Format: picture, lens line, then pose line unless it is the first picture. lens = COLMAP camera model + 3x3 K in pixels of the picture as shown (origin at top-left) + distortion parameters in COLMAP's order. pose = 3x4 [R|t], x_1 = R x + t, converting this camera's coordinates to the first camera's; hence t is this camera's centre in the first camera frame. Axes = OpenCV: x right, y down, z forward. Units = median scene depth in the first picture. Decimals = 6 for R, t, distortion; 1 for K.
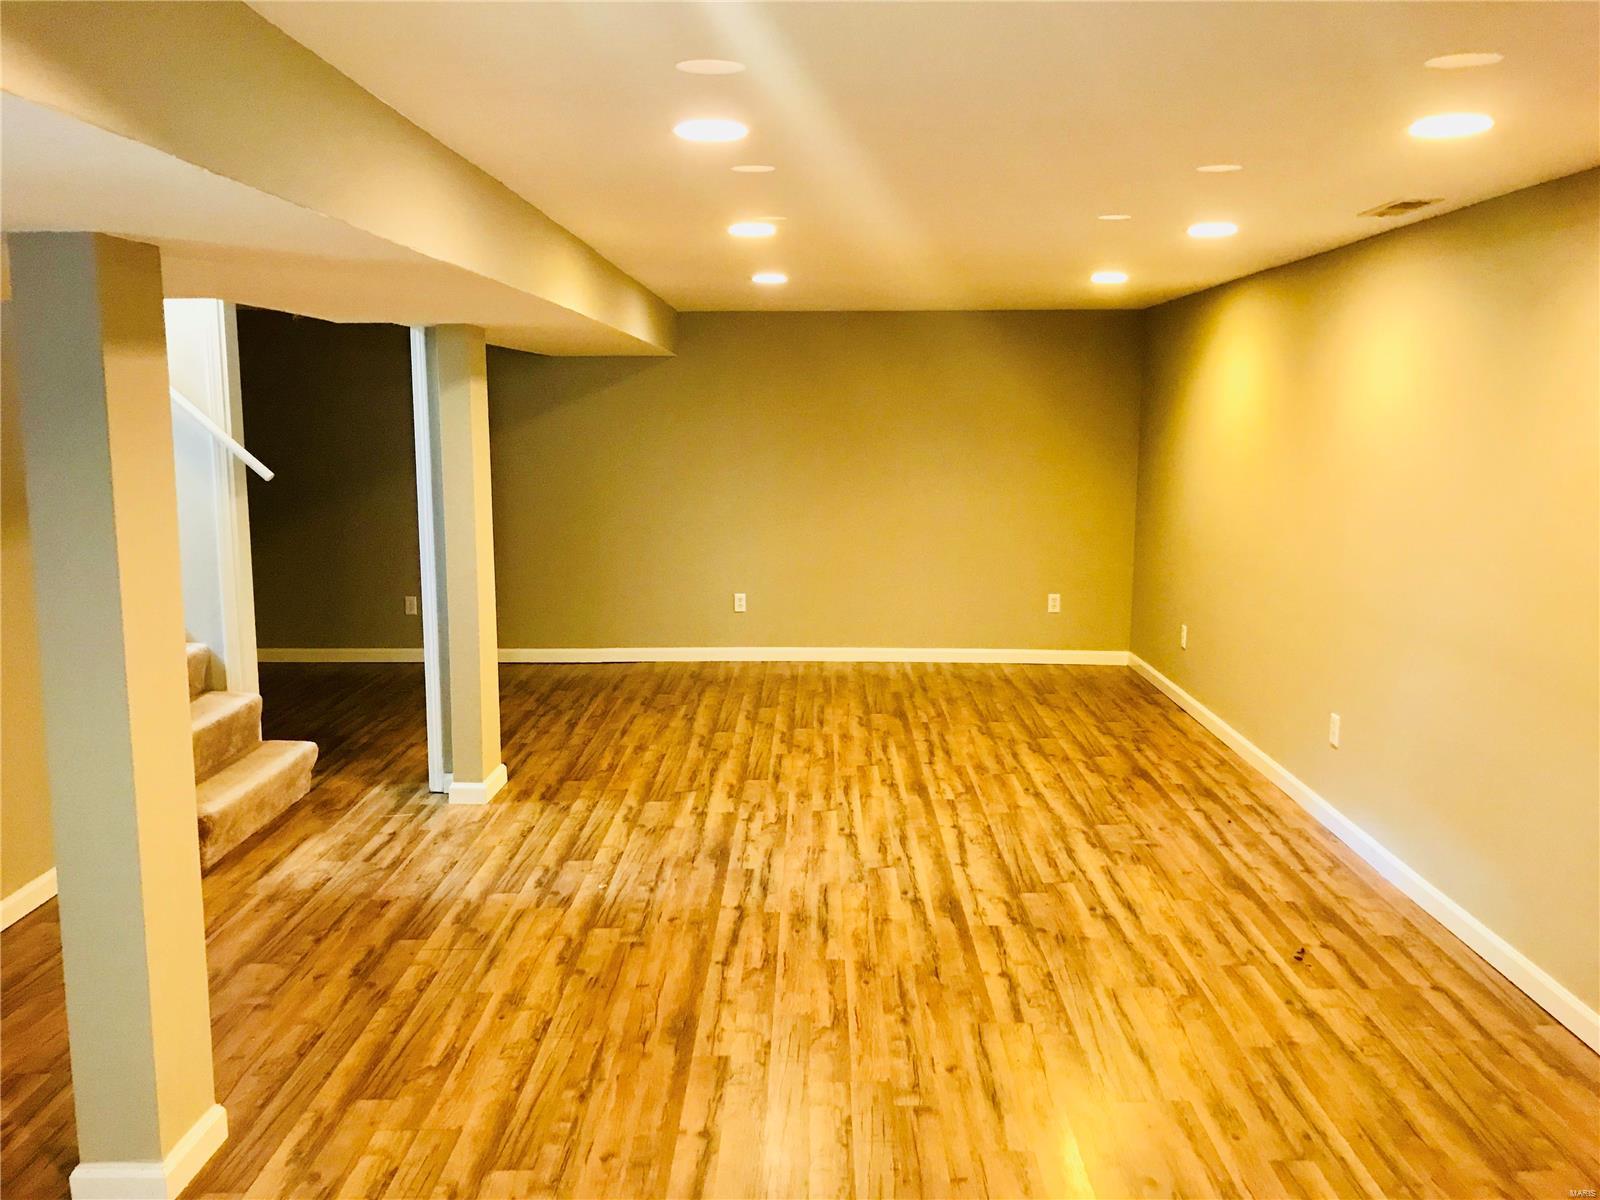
lens RADIAL K [[1326.5, 0, 802.6], [0, 1326.5, 596.9], [0, 0, 1]] dist [0.037049, -0.054265]
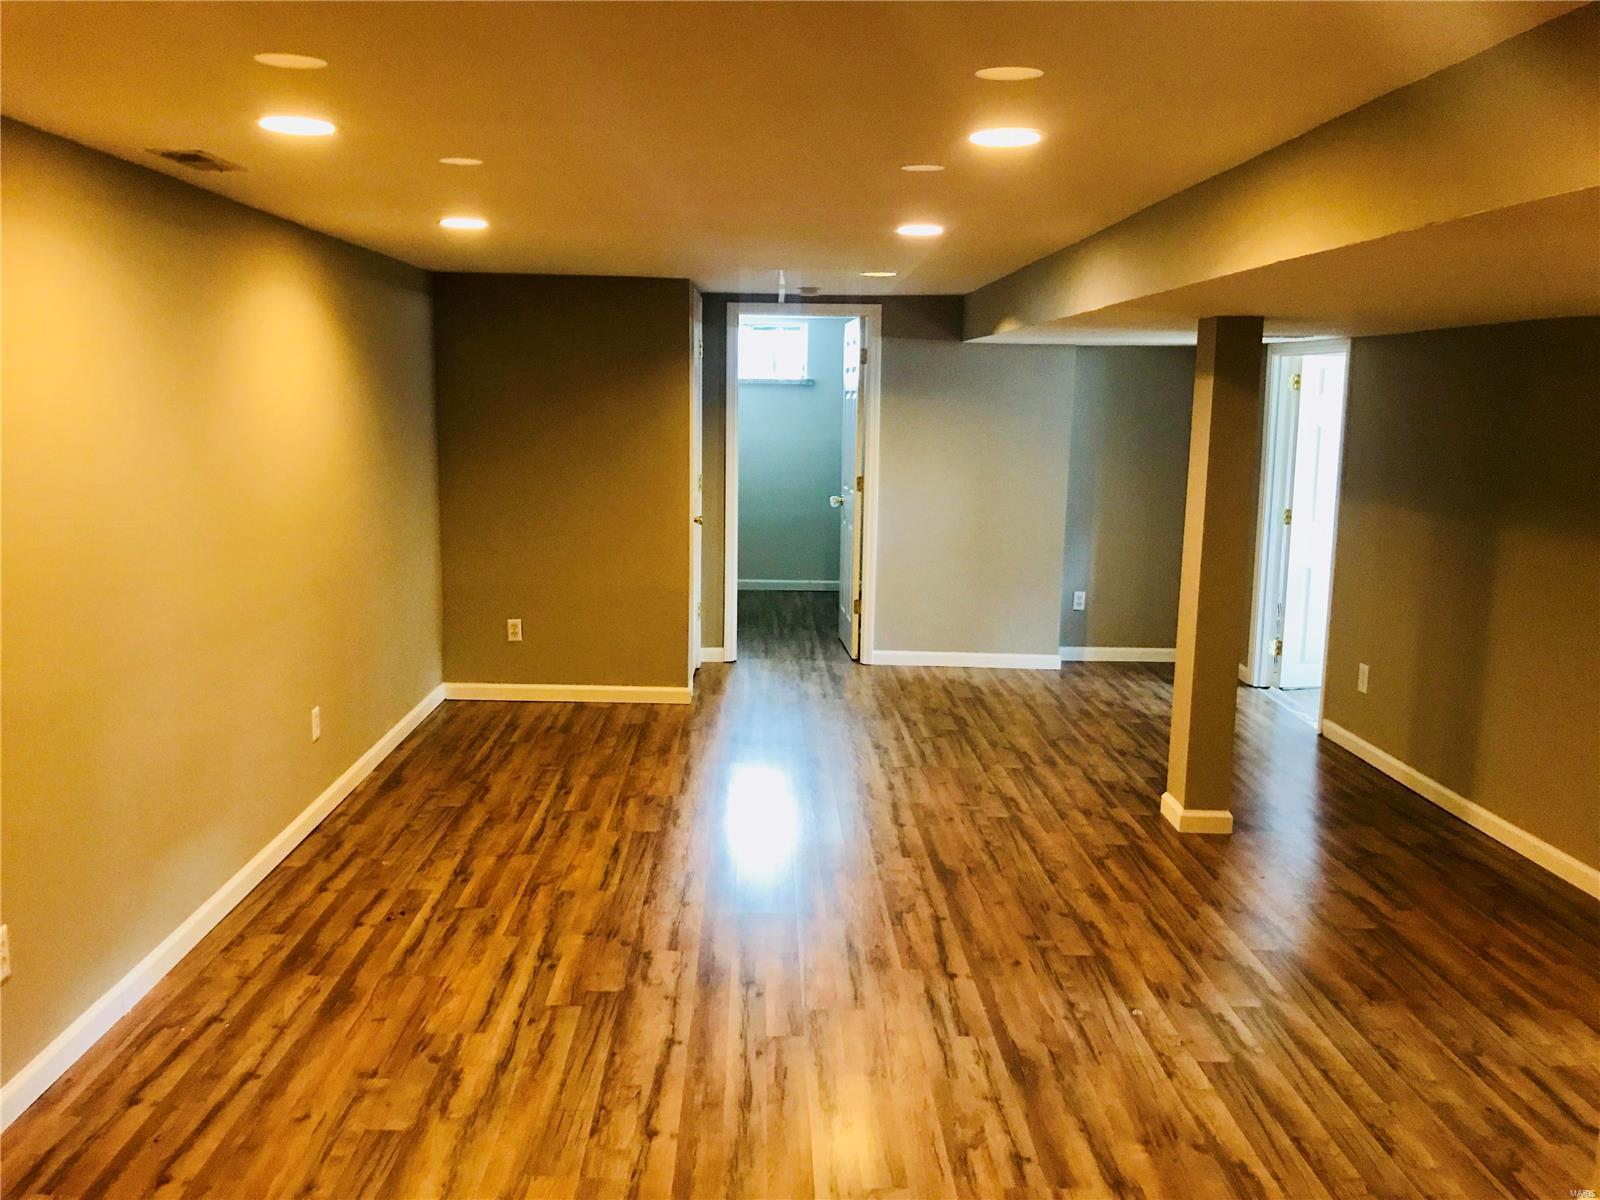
lens RADIAL K [[1326.5, 0, 799.2], [0, 1326.5, 600.8], [0, 0, 1]] dist [0.037049, -0.054265]
pose [[-0.999126, -0.007459, -0.041132, 0.086761], [-0.019235, 0.955631, 0.293939, -0.248862], [0.037114, 0.294474, -0.954939, 1.688880]]
